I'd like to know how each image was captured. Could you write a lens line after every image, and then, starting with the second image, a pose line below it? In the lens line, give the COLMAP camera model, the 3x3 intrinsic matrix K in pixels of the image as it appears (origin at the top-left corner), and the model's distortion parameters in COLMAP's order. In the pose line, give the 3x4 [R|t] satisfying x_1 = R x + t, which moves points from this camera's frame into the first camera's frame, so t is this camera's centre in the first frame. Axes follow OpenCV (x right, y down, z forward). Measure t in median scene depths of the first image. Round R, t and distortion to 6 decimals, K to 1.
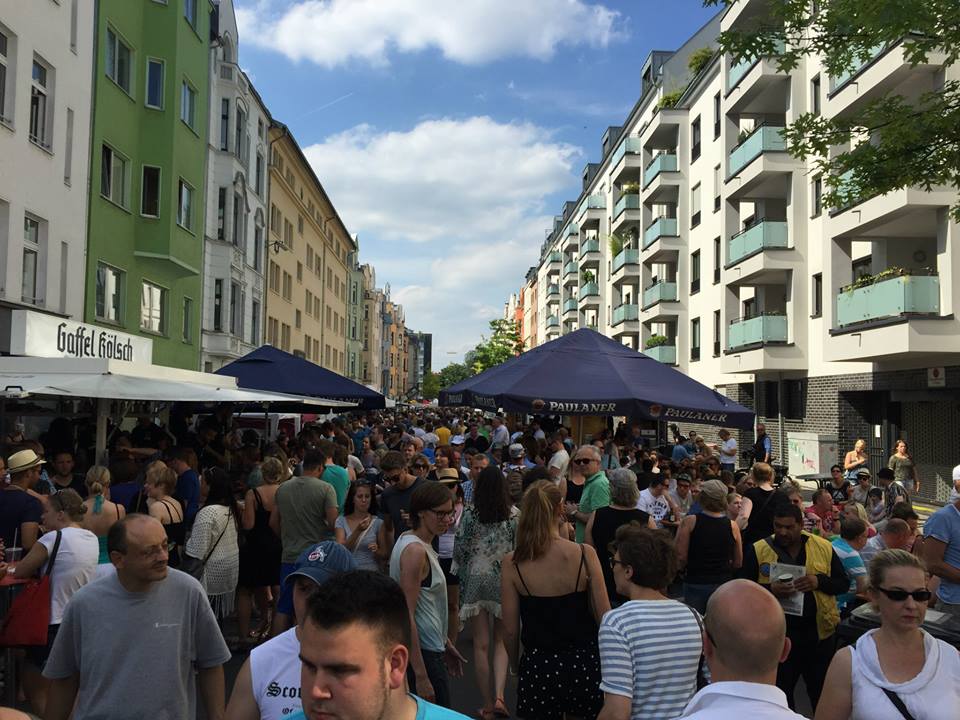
lens RADIAL K [[777.9, 0, 480.0], [0, 777.9, 360.0], [0, 0, 1]] dist [0.063044, -0.063061]
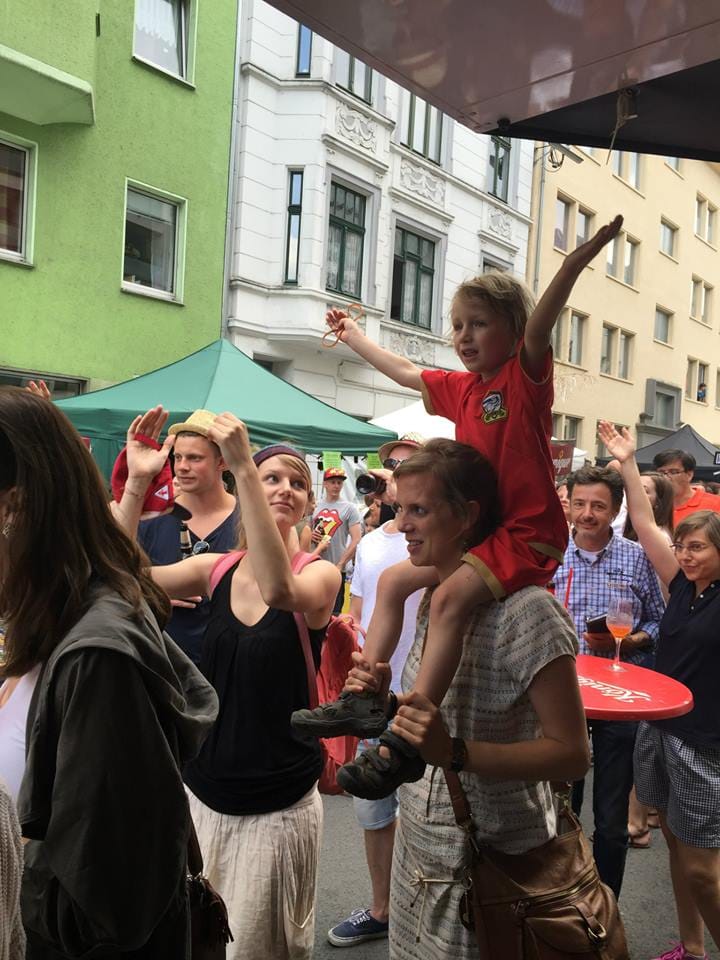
lens RADIAL K [[777.9, 0, 360.0], [0, 777.9, 480.0], [0, 0, 1]] dist [0.063044, -0.063061]
pose [[0.717628, 0.025768, -0.695950, 0.006699], [0.002371, 0.999219, 0.039441, 0.054091], [0.696423, -0.029955, 0.717006, 0.688108]]
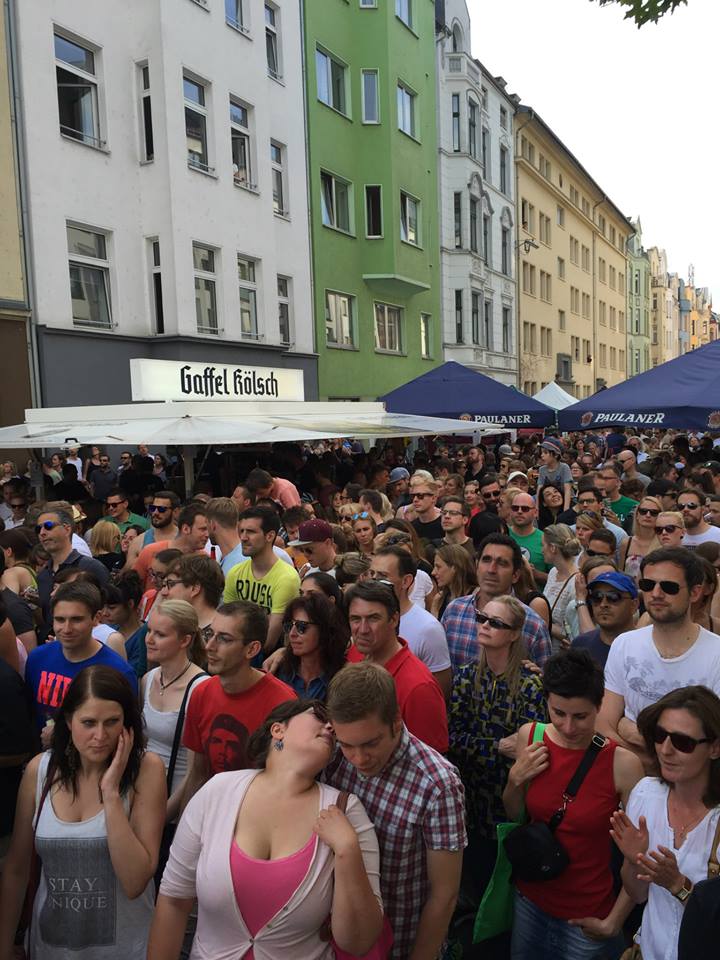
lens RADIAL K [[777.9, 0, 360.0], [0, 777.9, 480.0], [0, 0, 1]] dist [0.063044, -0.063061]
pose [[0.862578, 0.001630, -0.505922, 0.057407], [0.074773, 0.988602, 0.130670, -0.004431], [0.500369, -0.150542, 0.852624, 0.060144]]
